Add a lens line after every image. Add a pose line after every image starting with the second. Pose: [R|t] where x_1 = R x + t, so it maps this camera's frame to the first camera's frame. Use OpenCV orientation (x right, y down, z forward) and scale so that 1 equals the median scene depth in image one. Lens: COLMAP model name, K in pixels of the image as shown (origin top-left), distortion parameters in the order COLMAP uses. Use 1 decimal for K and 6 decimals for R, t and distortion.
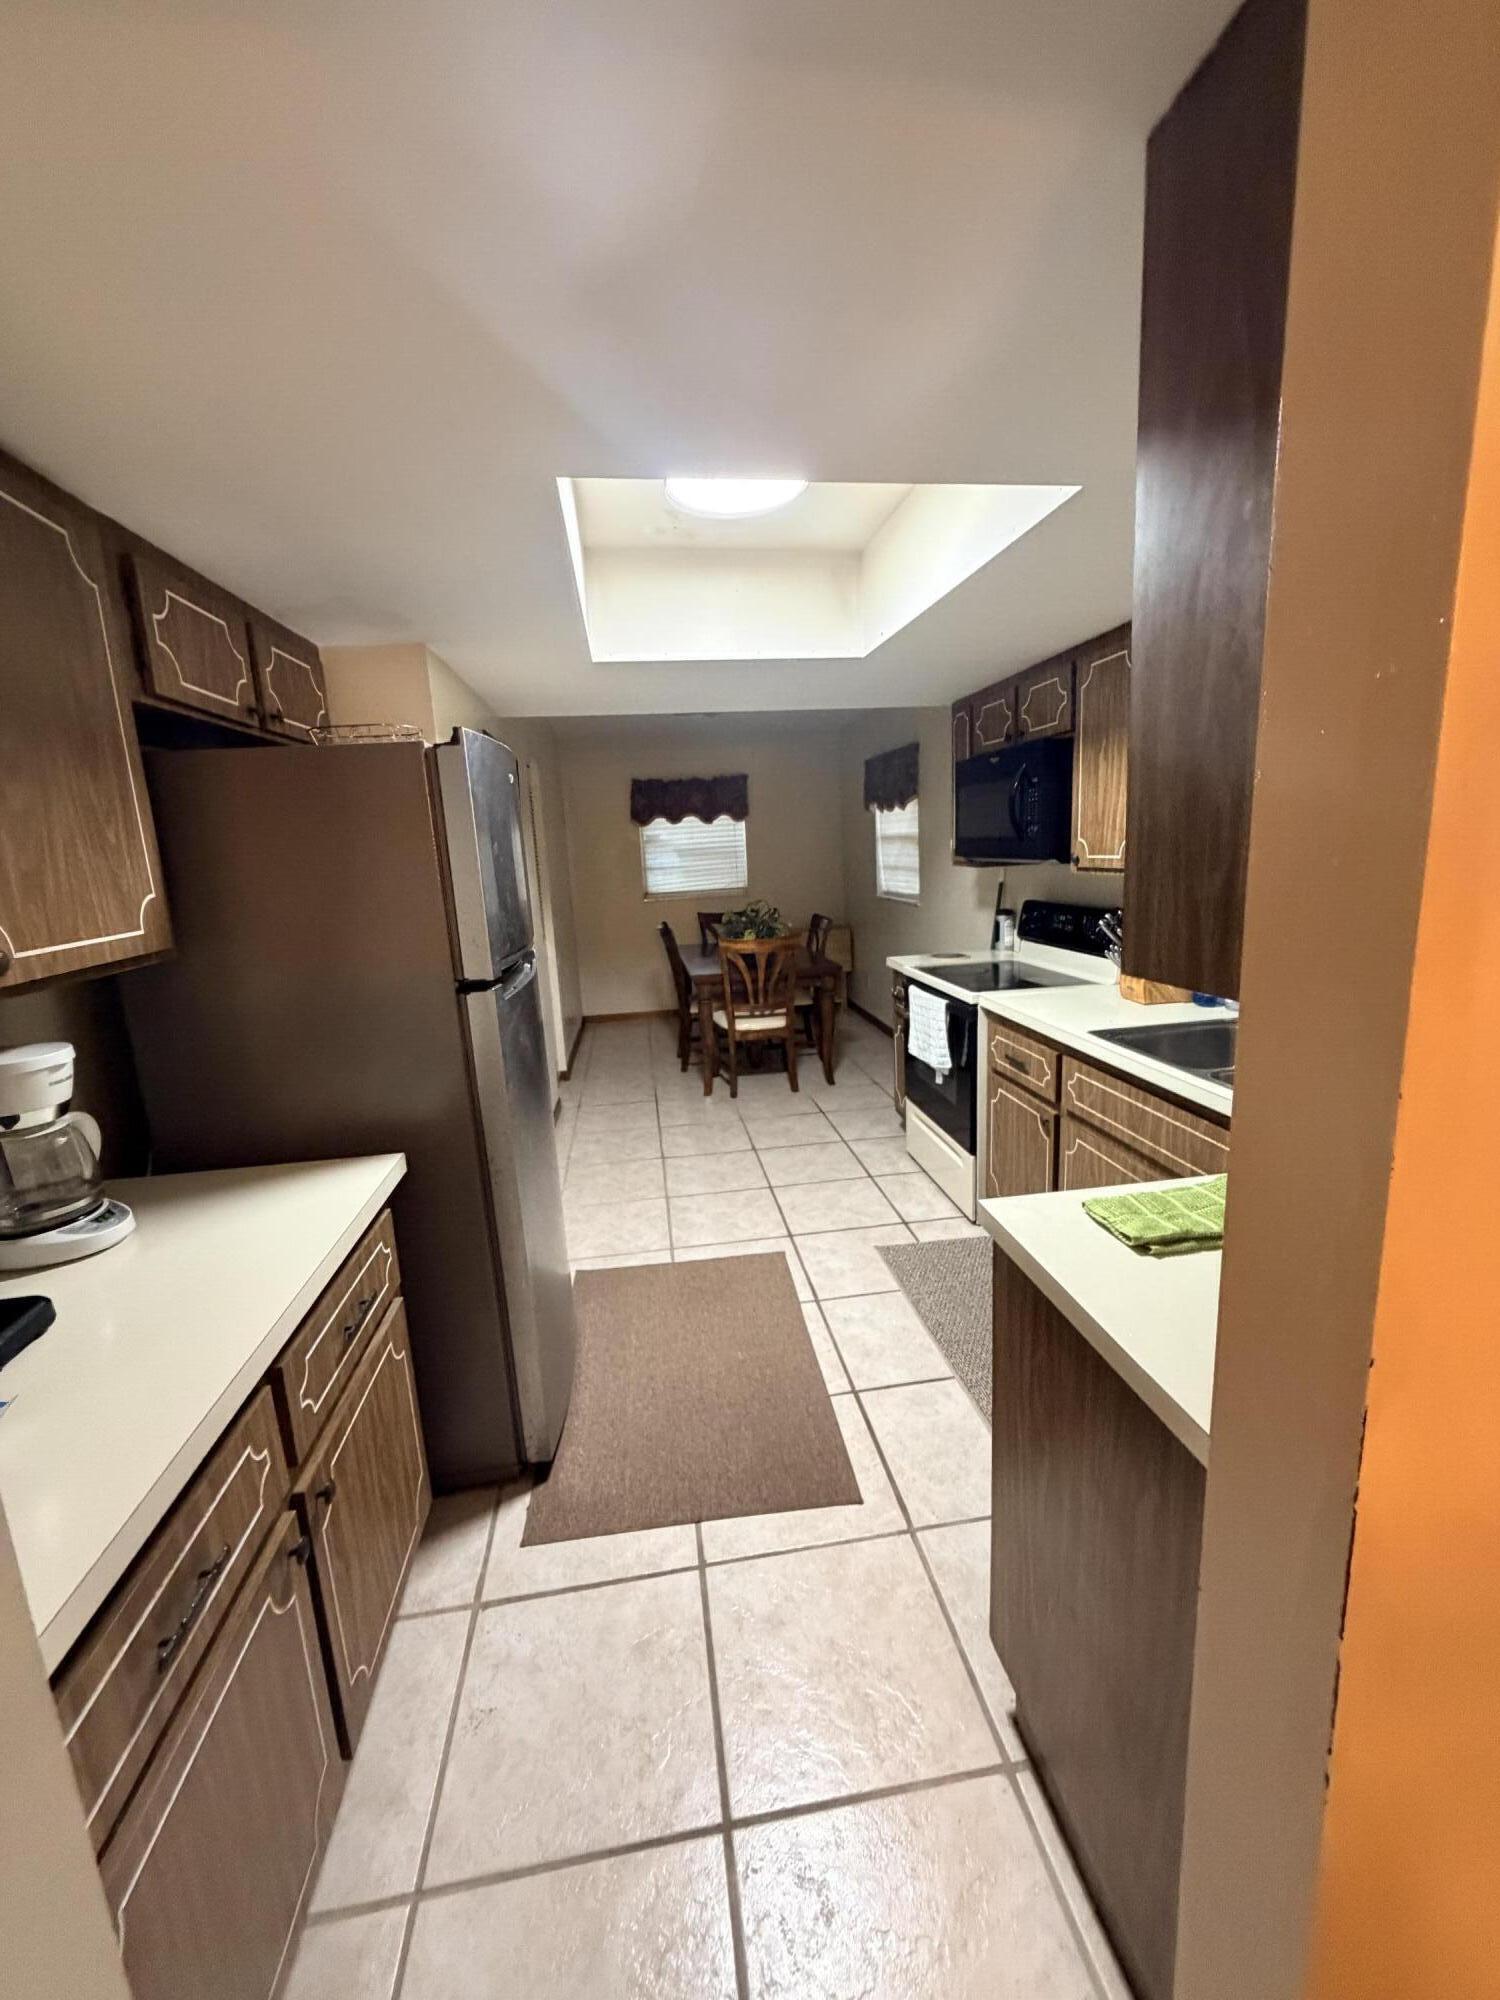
lens RADIAL K [[795.9, 0, 747.5], [0, 795.9, 997.9], [0, 0, 1]] dist [0.000388, -0.000099]
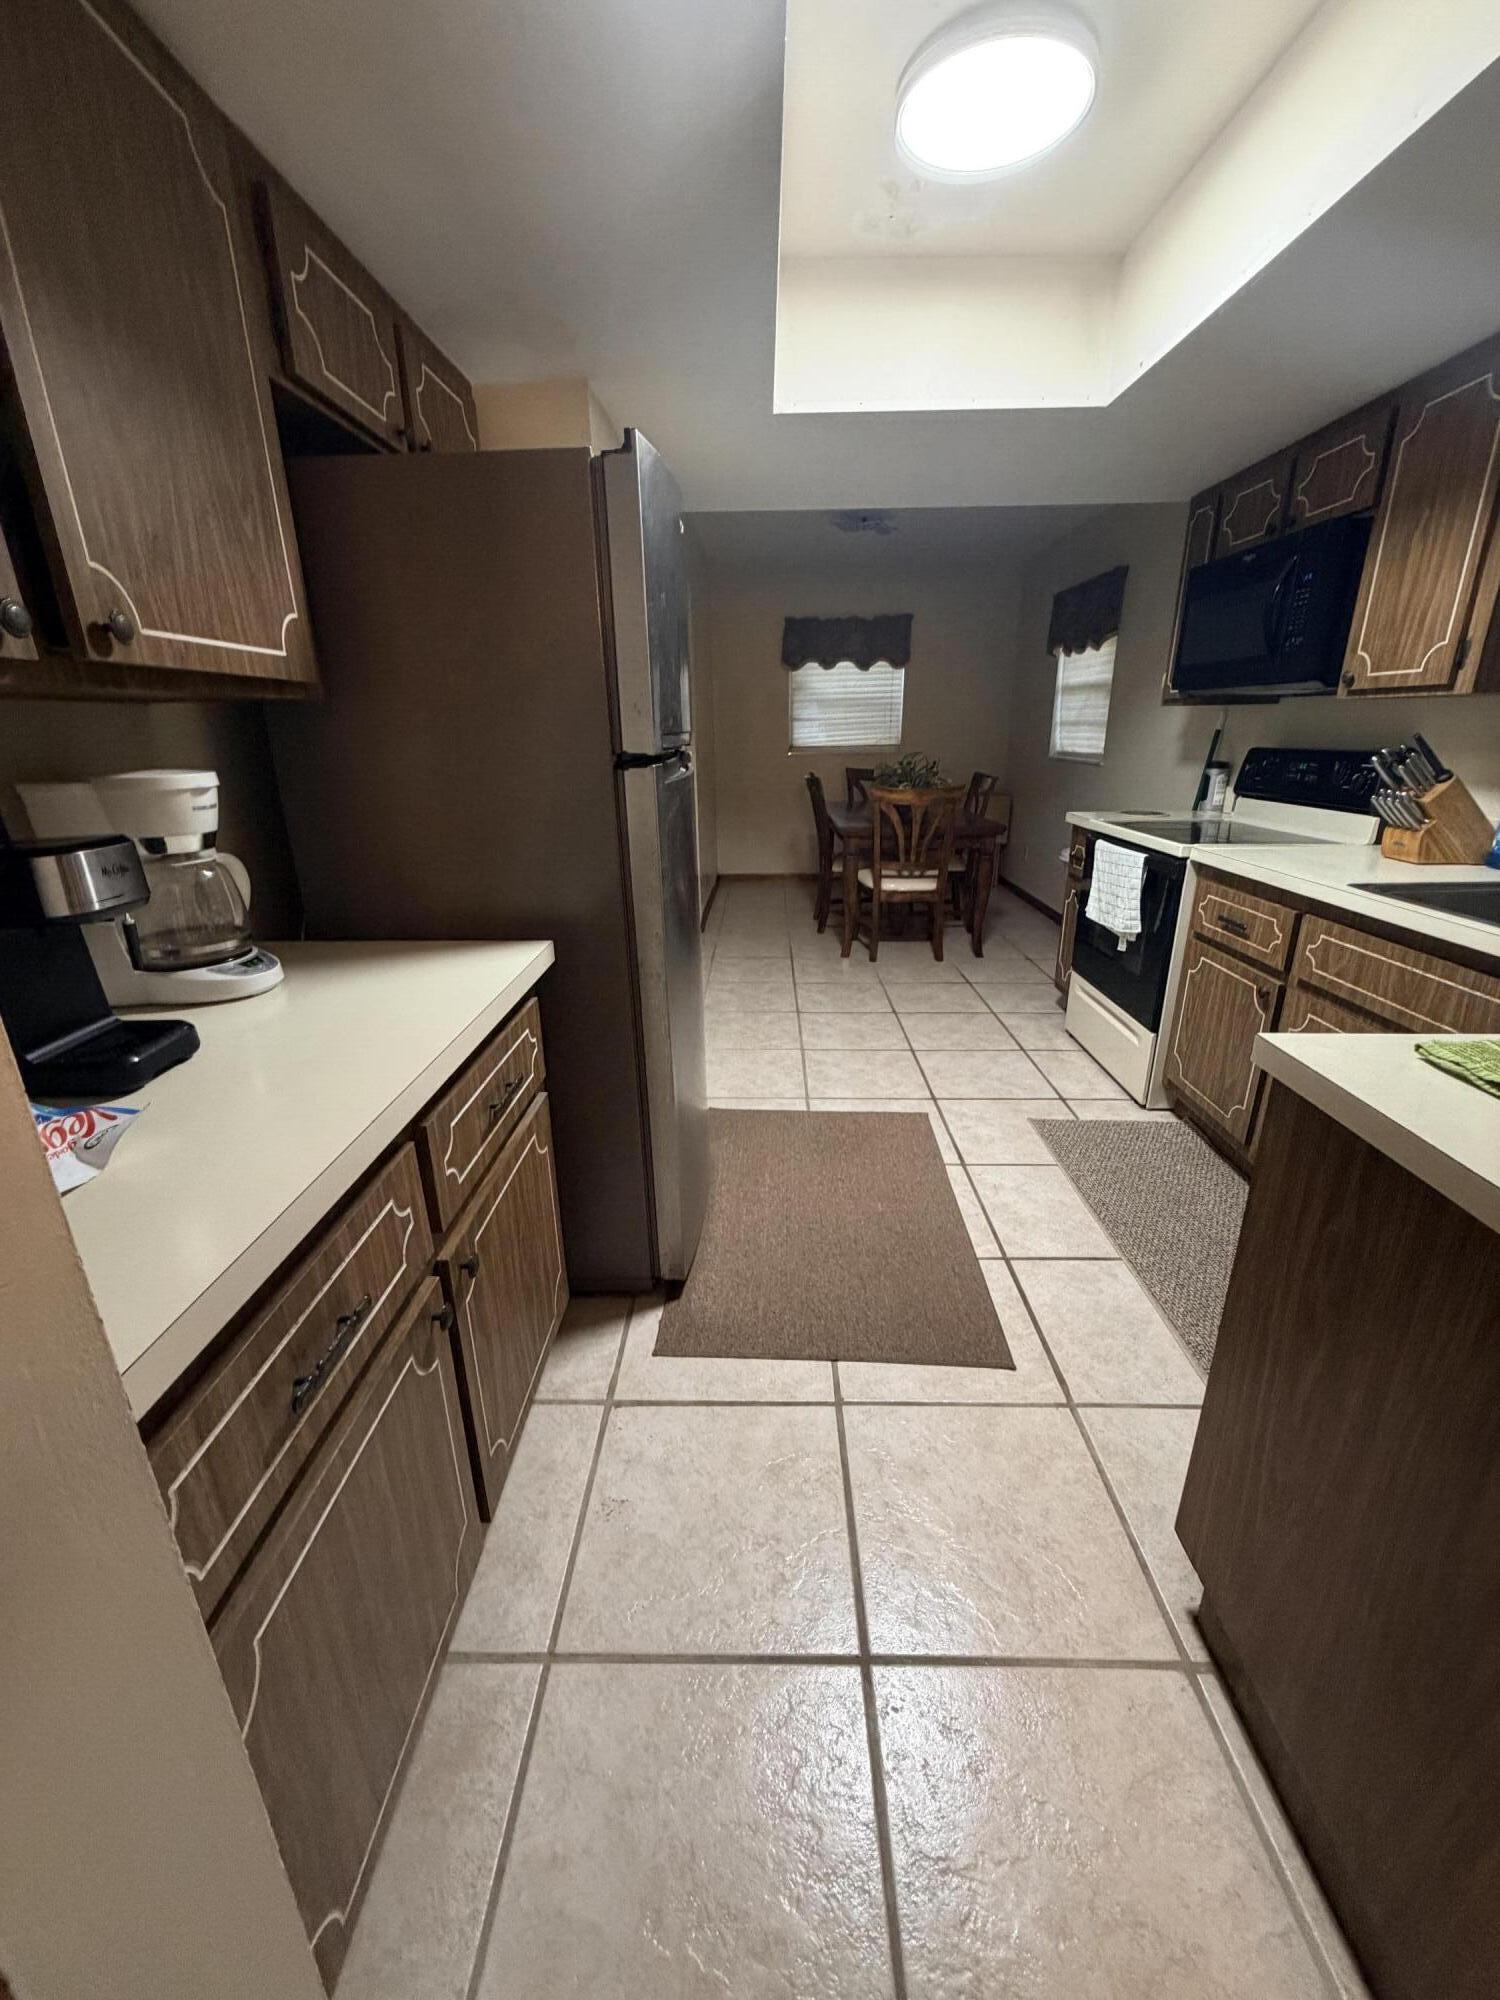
lens RADIAL K [[795.9, 0, 747.5], [0, 795.9, 997.9], [0, 0, 1]] dist [0.000388, -0.000099]
pose [[0.985643, 0.088112, -0.144026, -0.068475], [-0.066229, 0.986429, 0.150236, 0.101202], [0.155309, -0.138540, 0.978103, 0.122099]]
